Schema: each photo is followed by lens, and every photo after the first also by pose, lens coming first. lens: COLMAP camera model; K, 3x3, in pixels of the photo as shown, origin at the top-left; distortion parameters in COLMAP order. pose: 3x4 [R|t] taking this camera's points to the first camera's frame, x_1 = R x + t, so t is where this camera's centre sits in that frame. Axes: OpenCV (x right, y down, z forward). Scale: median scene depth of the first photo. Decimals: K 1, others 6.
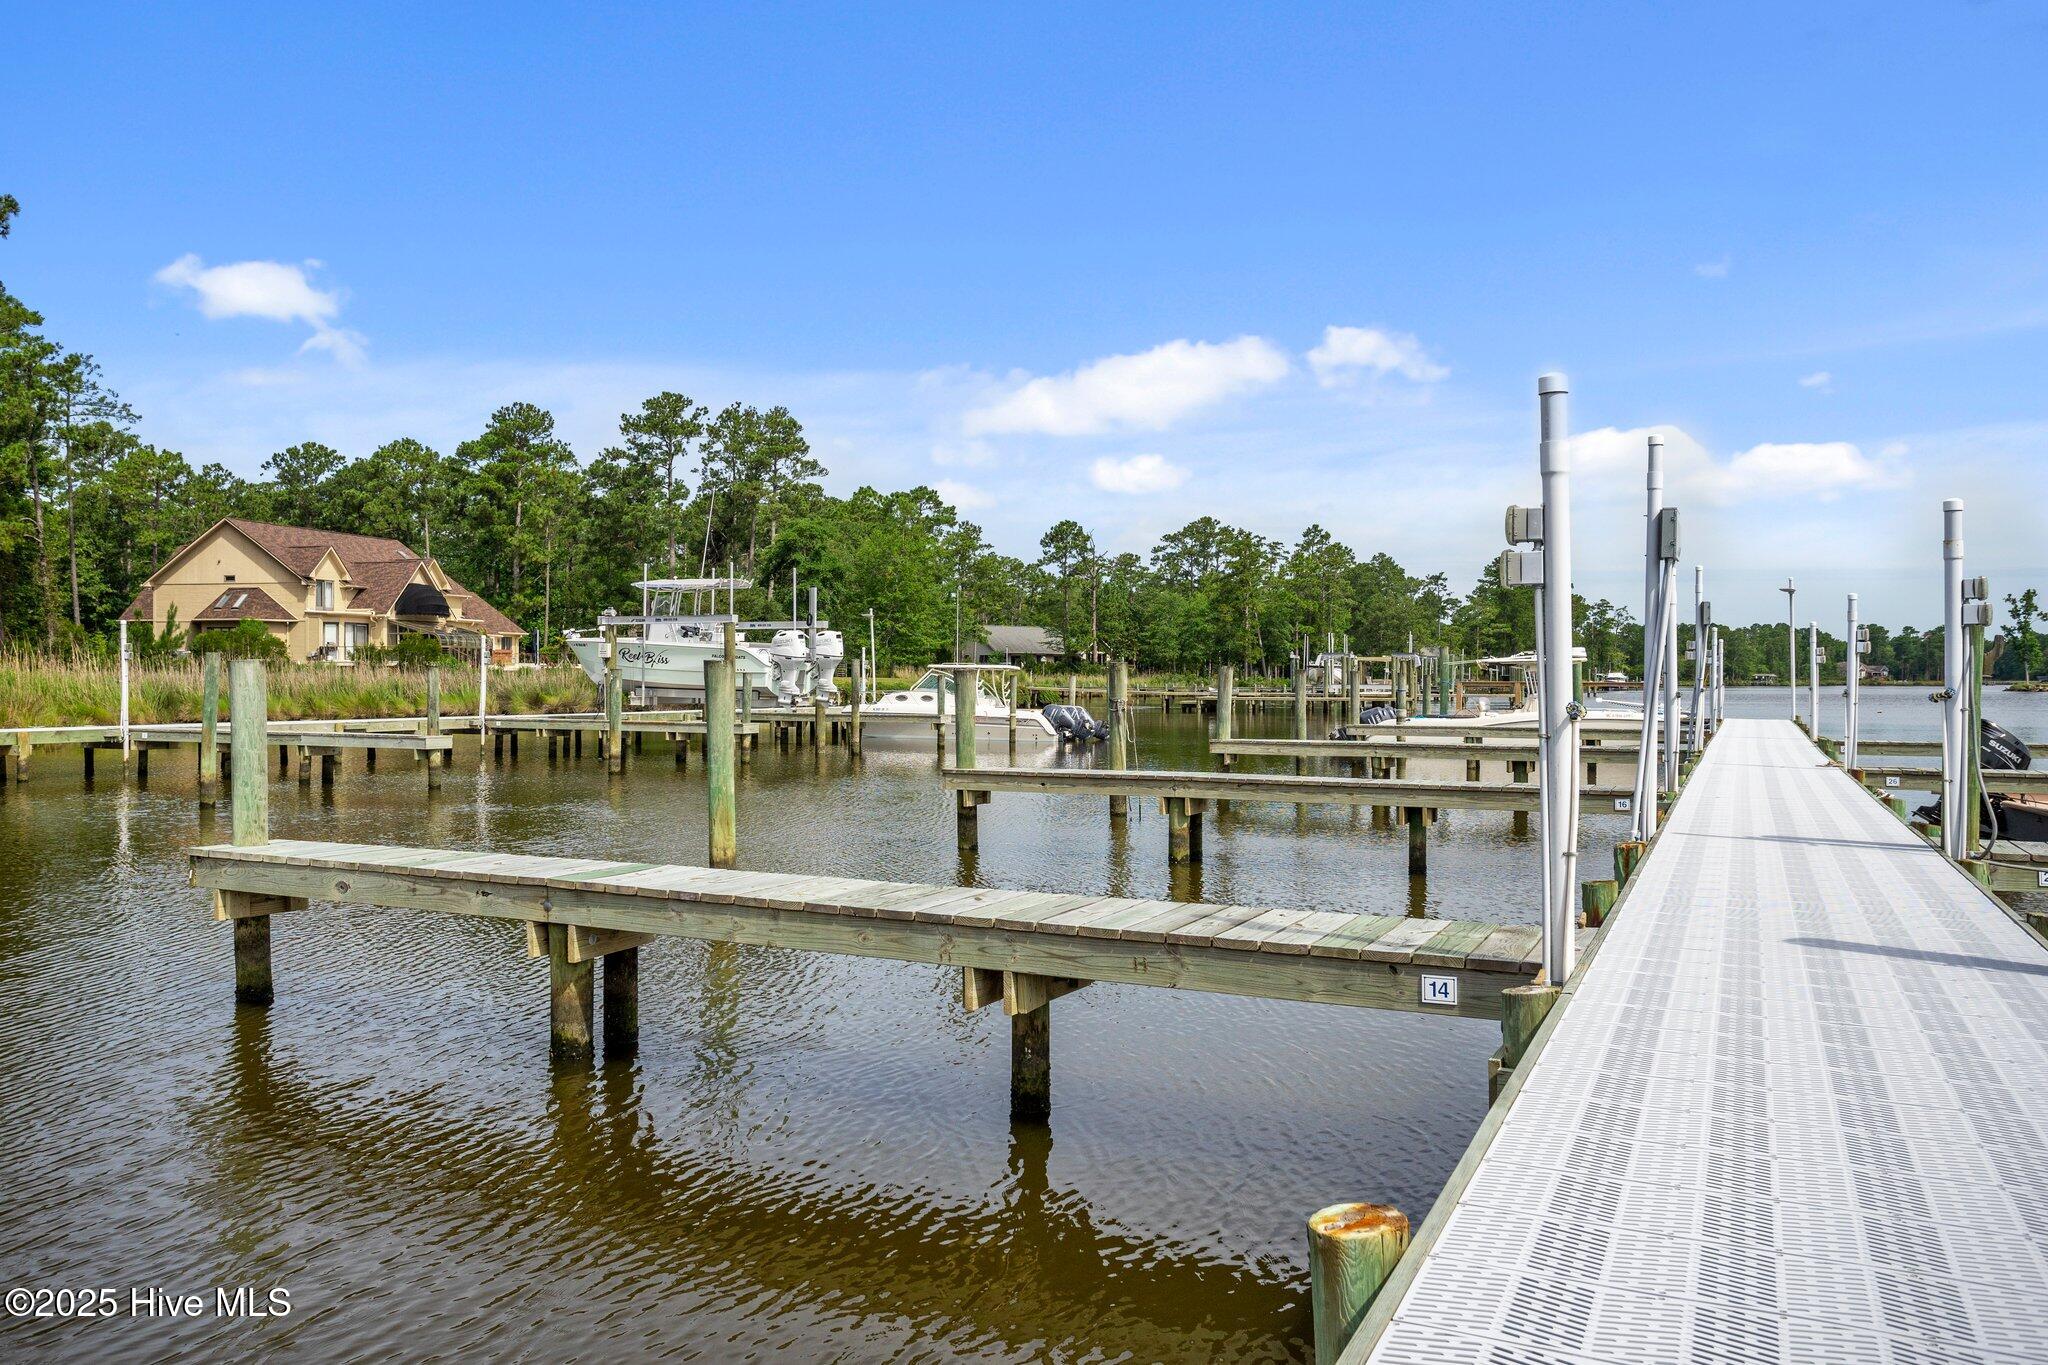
lens RADIAL K [[1679.5, 0, 1024.8], [0, 1679.5, 681.5], [0, 0, 1]] dist [-0.033346, 0.018274]
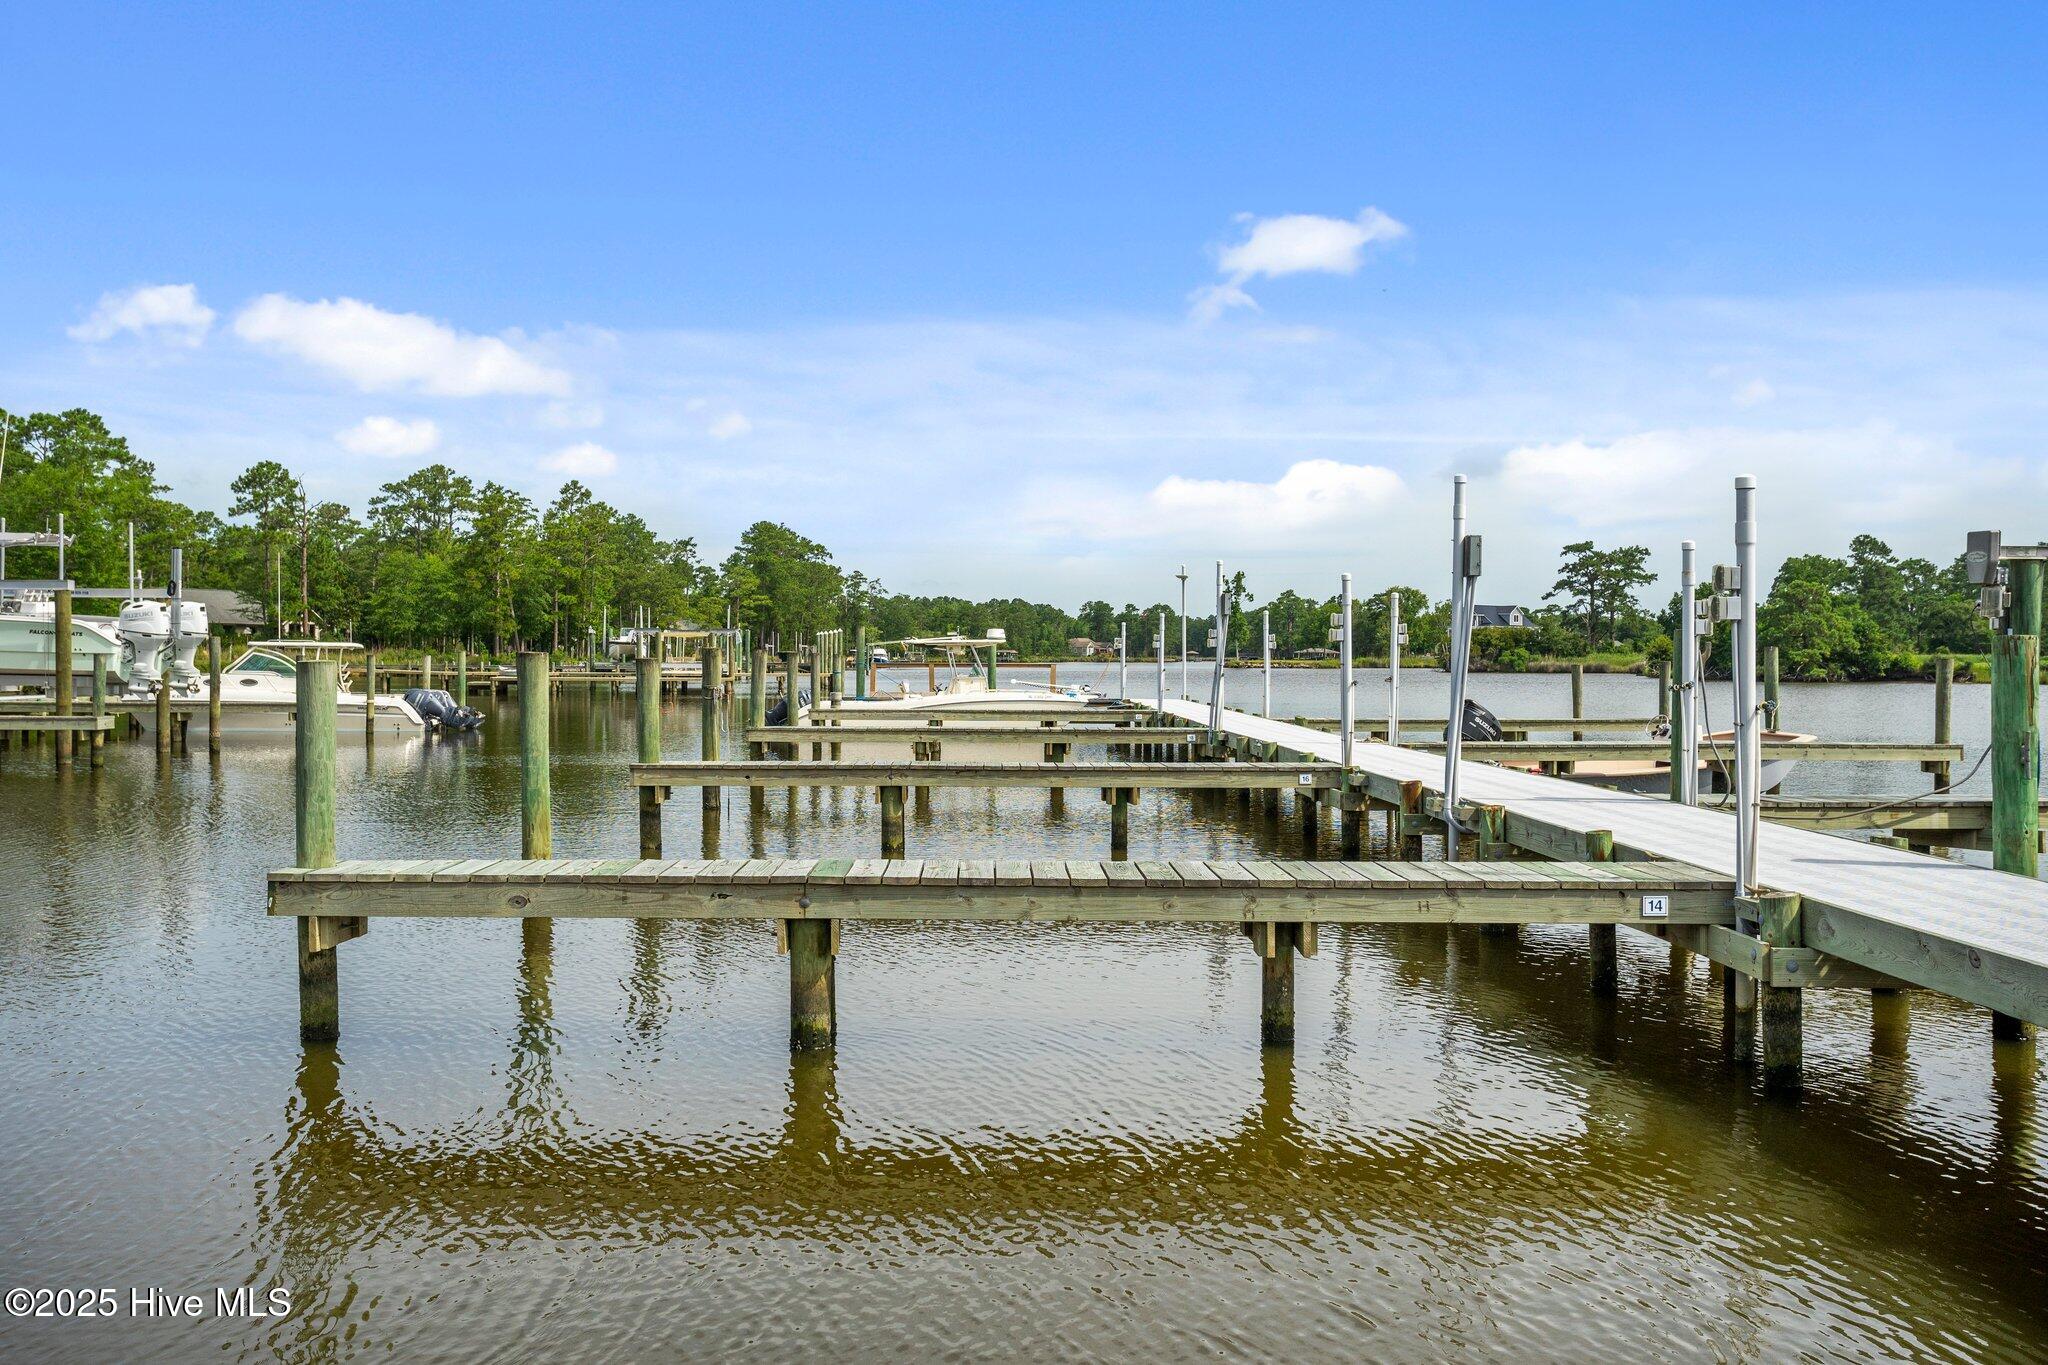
lens RADIAL K [[1994.4, 0, 1018.0], [0, 1994.4, 685.1], [0, 0, 1]] dist [-0.029220, 0.000000]
pose [[0.862879, -0.006713, 0.505366, -0.159575], [-0.002151, 0.999854, 0.016955, -0.004195], [-0.505406, -0.015717, 0.862739, -0.024761]]
